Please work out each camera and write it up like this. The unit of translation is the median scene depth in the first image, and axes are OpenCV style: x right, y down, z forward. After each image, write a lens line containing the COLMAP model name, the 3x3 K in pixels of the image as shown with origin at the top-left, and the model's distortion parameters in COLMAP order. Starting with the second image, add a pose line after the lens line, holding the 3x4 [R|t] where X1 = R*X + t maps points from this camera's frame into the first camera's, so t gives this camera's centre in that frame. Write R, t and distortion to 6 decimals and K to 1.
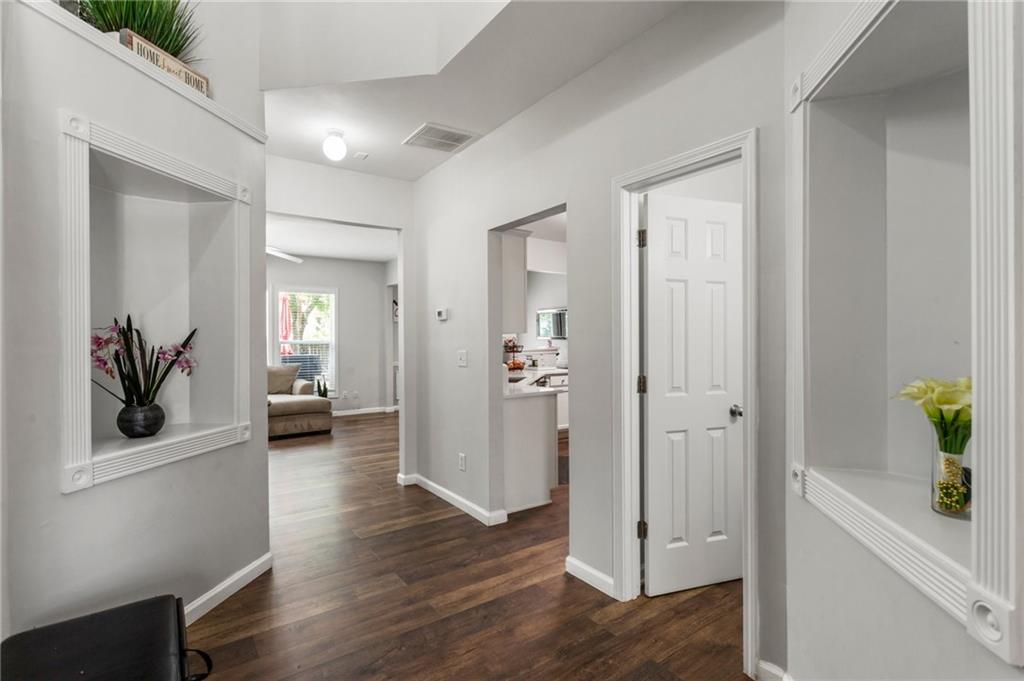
lens RADIAL K [[490.2, 0, 510.5], [0, 490.2, 339.9], [0, 0, 1]] dist [0.005430, 0.001425]
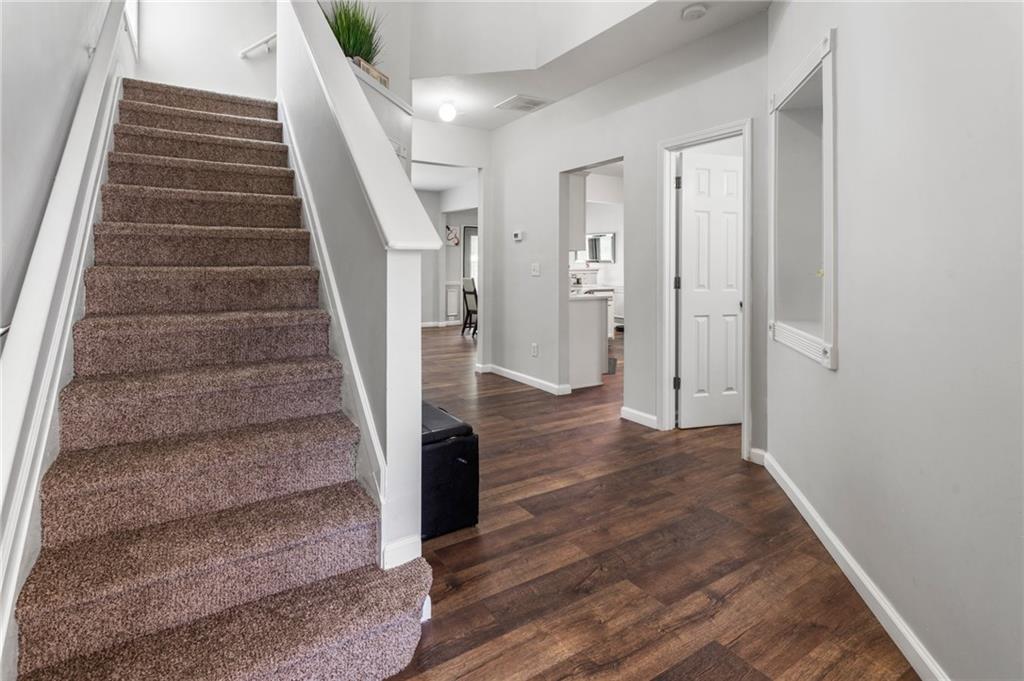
lens RADIAL K [[490.2, 0, 516.3], [0, 490.2, 264.8], [0, 0, 1]] dist [0.005430, 0.001425]
pose [[0.998933, 0.007733, -0.045537, -0.134742], [-0.007875, 0.999965, -0.002935, 0.042885], [0.045513, 0.003291, 0.998958, -0.447218]]
